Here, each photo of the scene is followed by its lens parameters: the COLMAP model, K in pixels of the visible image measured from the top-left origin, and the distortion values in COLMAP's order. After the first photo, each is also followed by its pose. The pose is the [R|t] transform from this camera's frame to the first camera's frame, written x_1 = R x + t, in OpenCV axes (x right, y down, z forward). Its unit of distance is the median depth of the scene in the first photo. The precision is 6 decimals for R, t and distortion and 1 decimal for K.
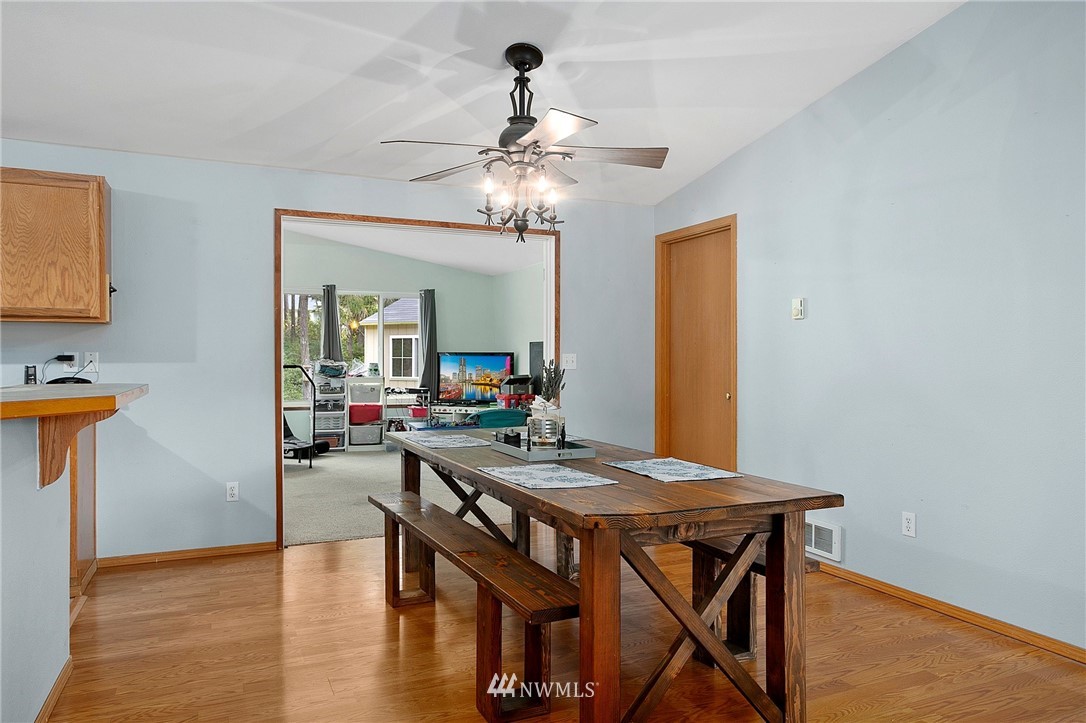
lens RADIAL K [[727.7, 0, 539.3], [0, 727.7, 367.8], [0, 0, 1]] dist [0.001952, 0.003020]
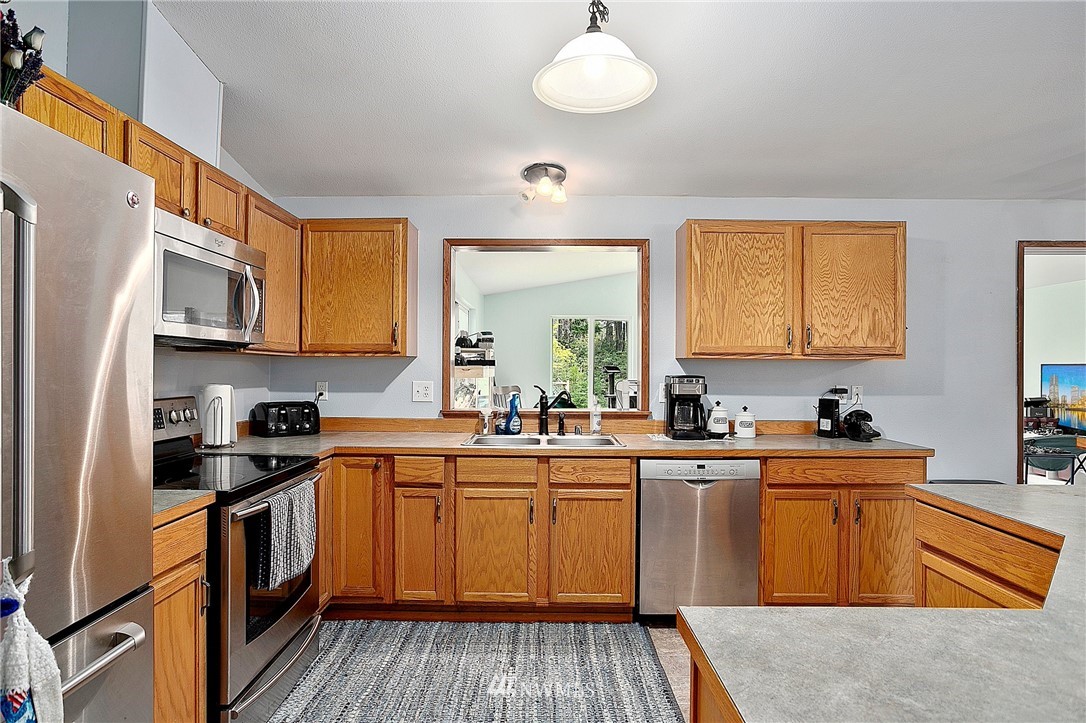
lens RADIAL K [[580.3, 0, 538.4], [0, 580.3, 361.2], [0, 0, 1]] dist [-0.041758, 0.027952]
pose [[0.911298, -0.000339, -0.411748, -0.709603], [-0.009305, 0.999727, -0.021416, -0.035715], [0.411643, 0.023347, 0.911046, 0.027971]]
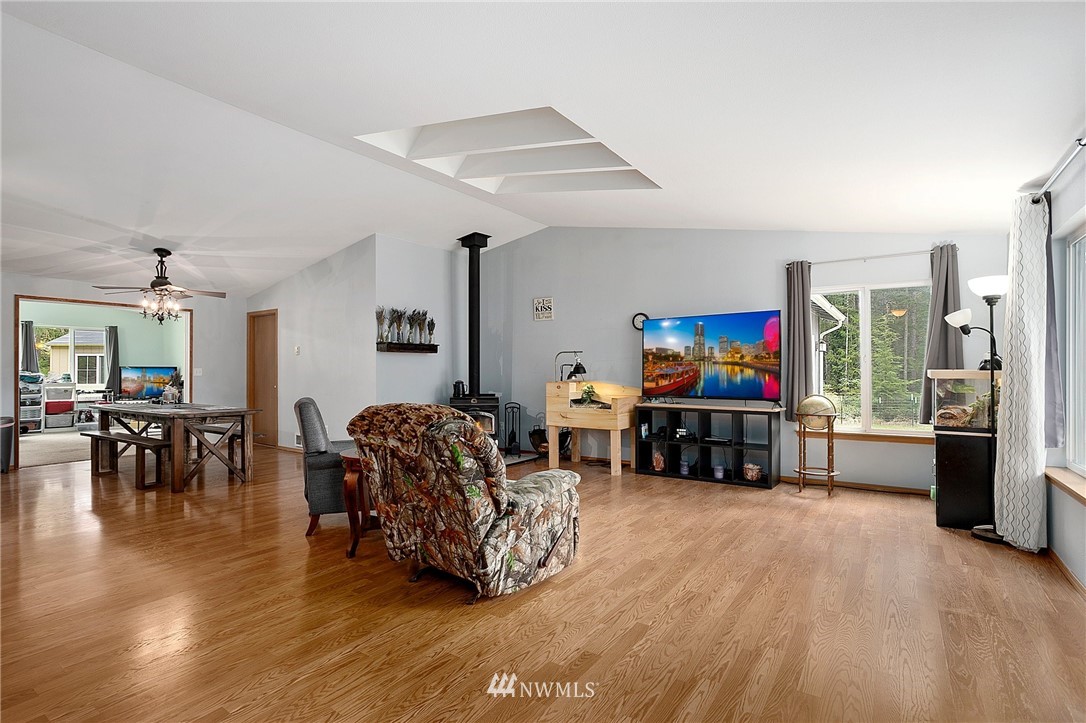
lens RADIAL K [[545.6, 0, 543.2], [0, 545.6, 367.4], [0, 0, 1]] dist [-0.055045, 0.036808]
pose [[0.862015, 0.000497, 0.506882, 0.148735], [0.008194, 0.999855, -0.014916, 0.012074], [-0.506816, 0.017011, 0.861887, -1.073043]]
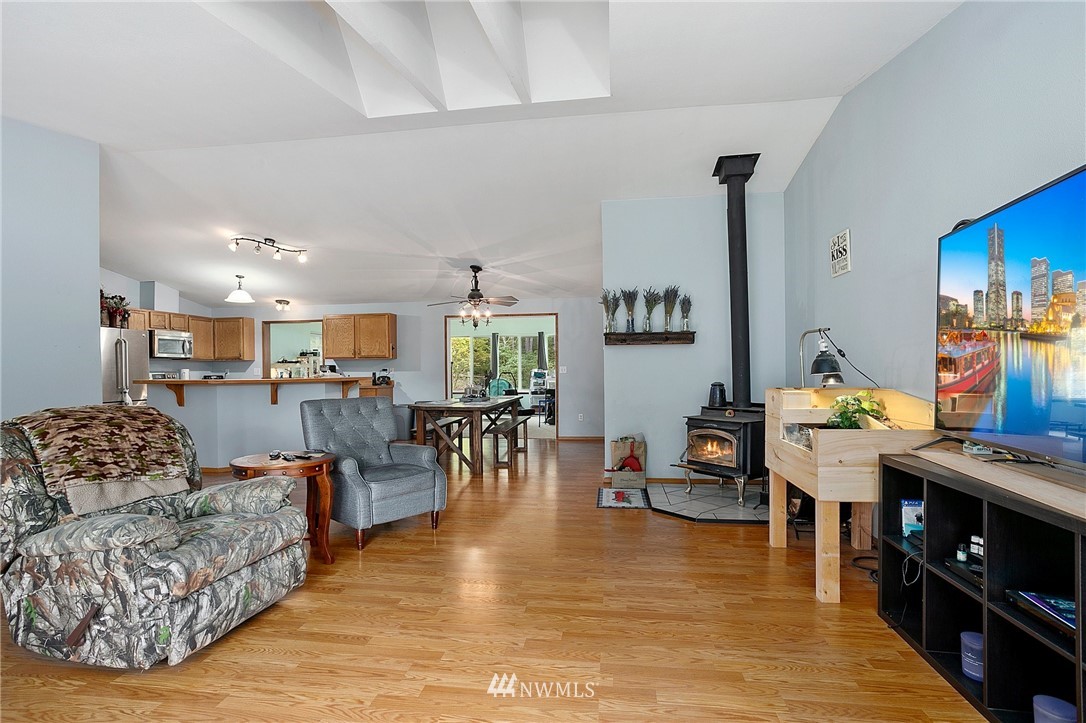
lens RADIAL K [[551.1, 0, 514.6], [0, 551.1, 365.7], [0, 0, 1]] dist [-0.003206, 0.000424]
pose [[0.822651, -0.011279, -0.568434, 1.167876], [0.002565, 0.999867, -0.016129, 0.008664], [0.568541, 0.011811, 0.822570, -0.643288]]
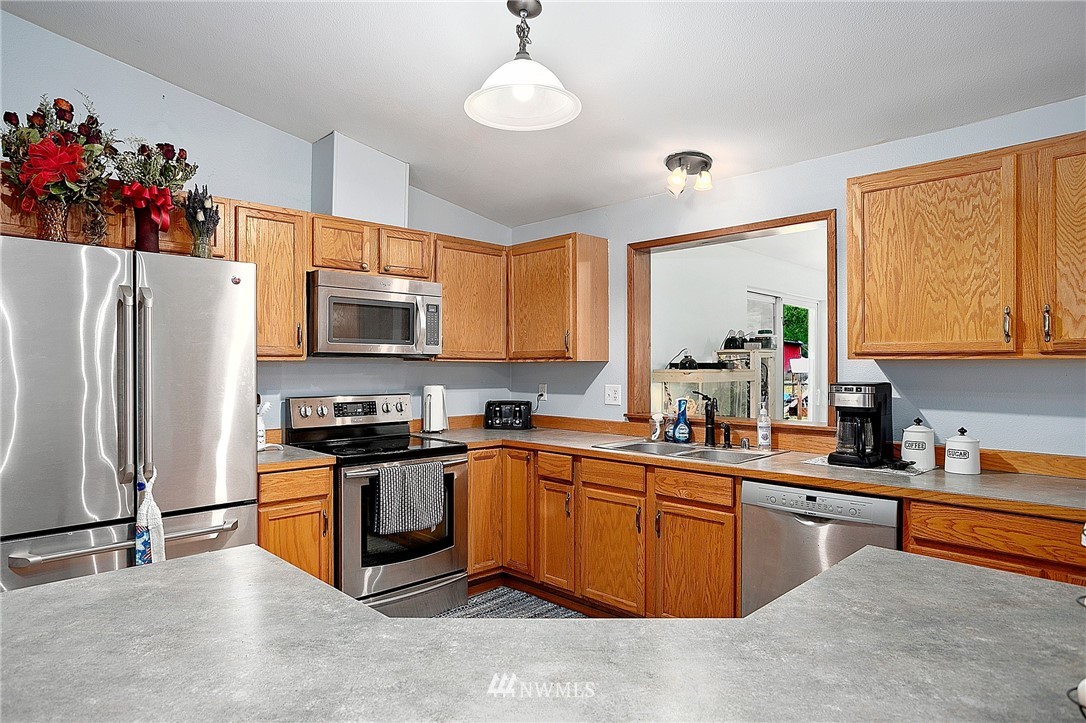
lens RADIAL K [[637.8, 0, 543.0], [0, 637.8, 361.5], [0, 0, 1]] dist [-0.001079, 0.002774]
pose [[0.362294, -0.008416, -0.932026, -0.339303], [-0.009836, 0.999869, -0.012852, -0.045344], [0.932012, 0.013824, 0.362164, 0.291388]]
